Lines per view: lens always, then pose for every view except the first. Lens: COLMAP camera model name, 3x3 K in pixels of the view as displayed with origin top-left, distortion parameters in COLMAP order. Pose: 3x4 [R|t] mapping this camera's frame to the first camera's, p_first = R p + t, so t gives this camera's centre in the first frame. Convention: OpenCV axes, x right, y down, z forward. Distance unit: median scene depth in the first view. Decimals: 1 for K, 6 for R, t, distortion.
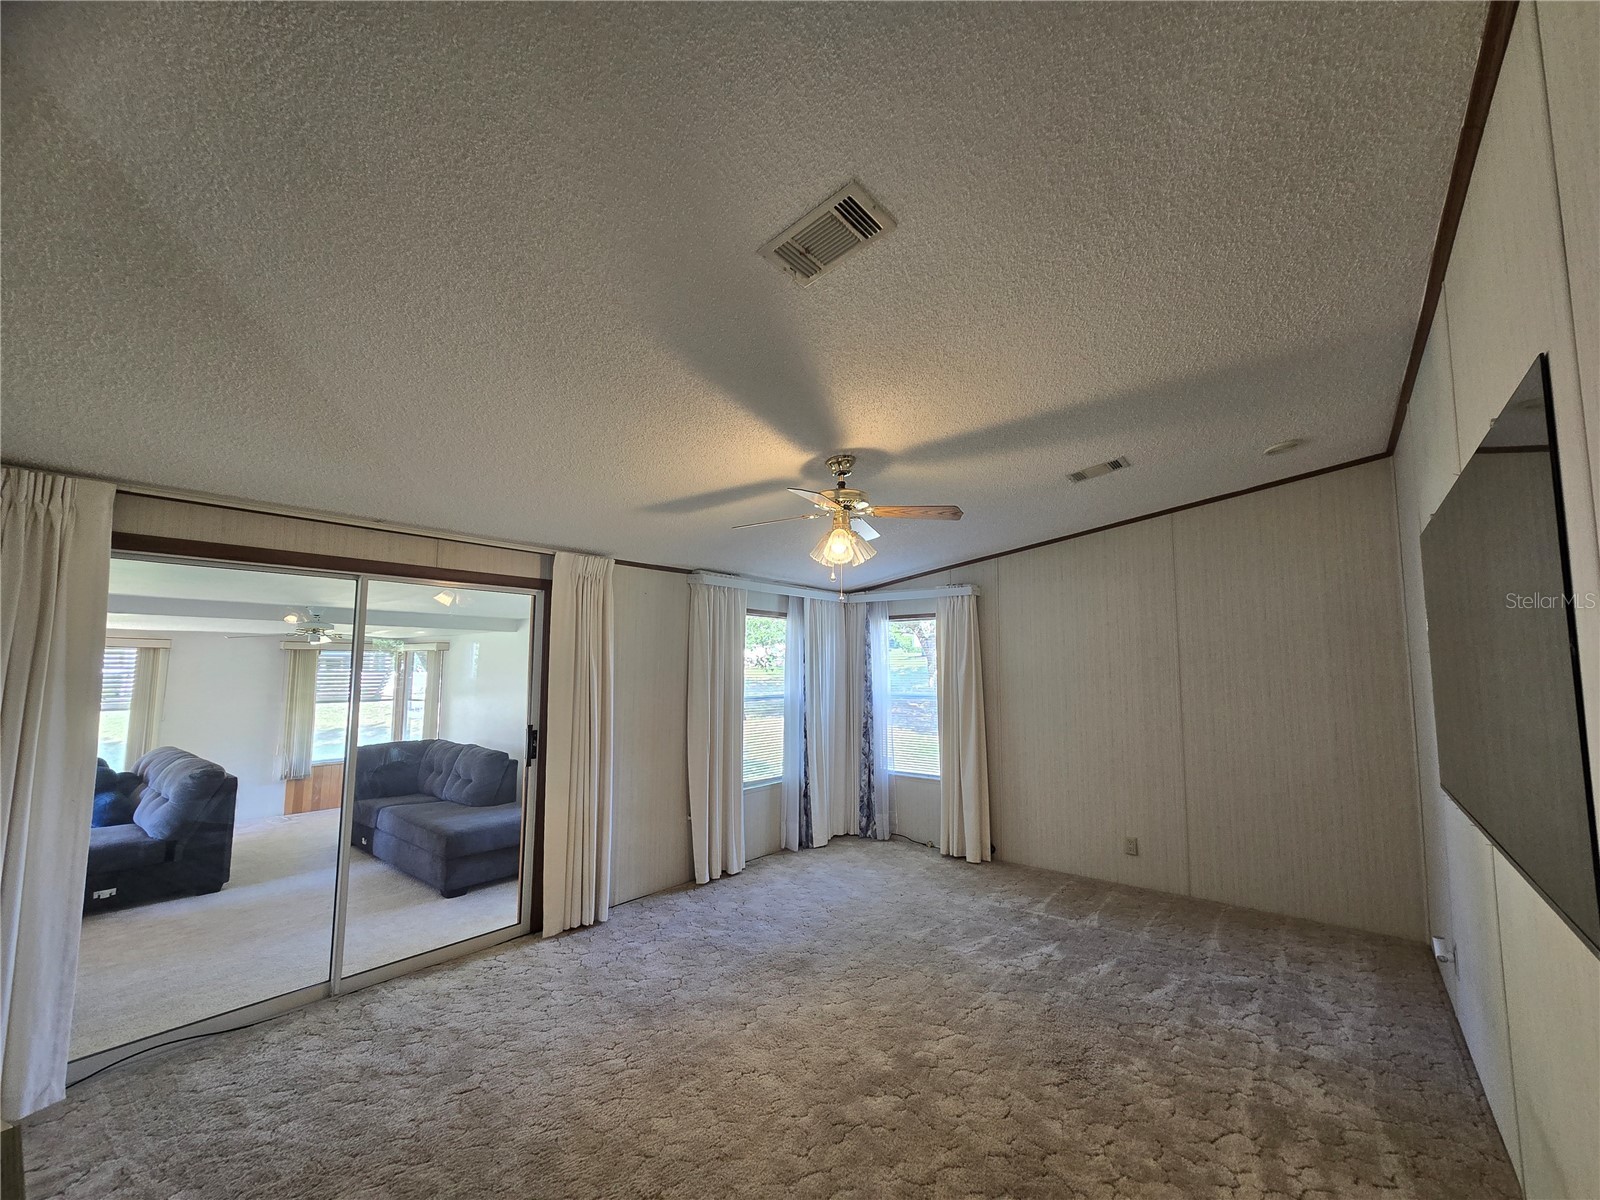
lens RADIAL K [[658.0, 0, 841.0], [0, 658.0, 598.3], [0, 0, 1]] dist [0.000166, 0.002728]
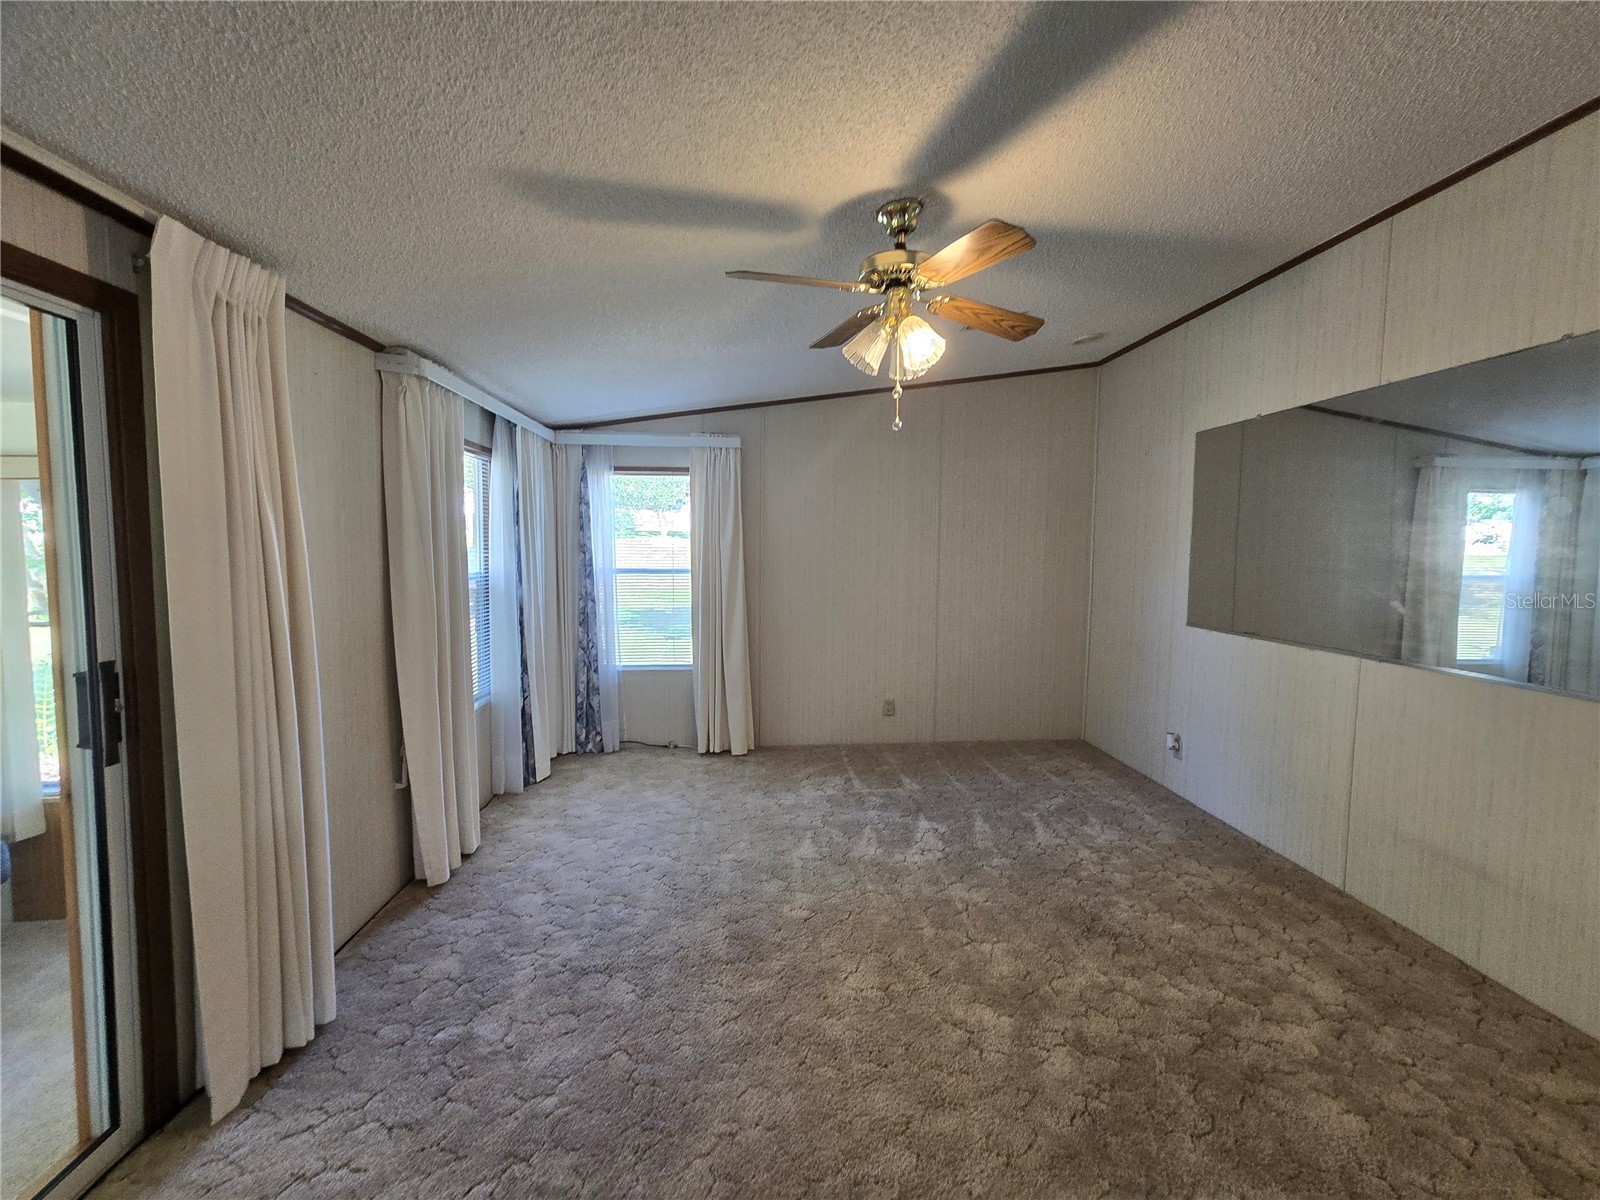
lens RADIAL K [[658.0, 0, 808.7], [0, 658.0, 579.5], [0, 0, 1]] dist [0.000166, 0.002728]
pose [[0.735111, -0.033473, 0.677120, -0.354465], [-0.075663, 0.988490, 0.131007, 0.050197], [-0.673711, -0.147538, 0.724117, 0.364203]]
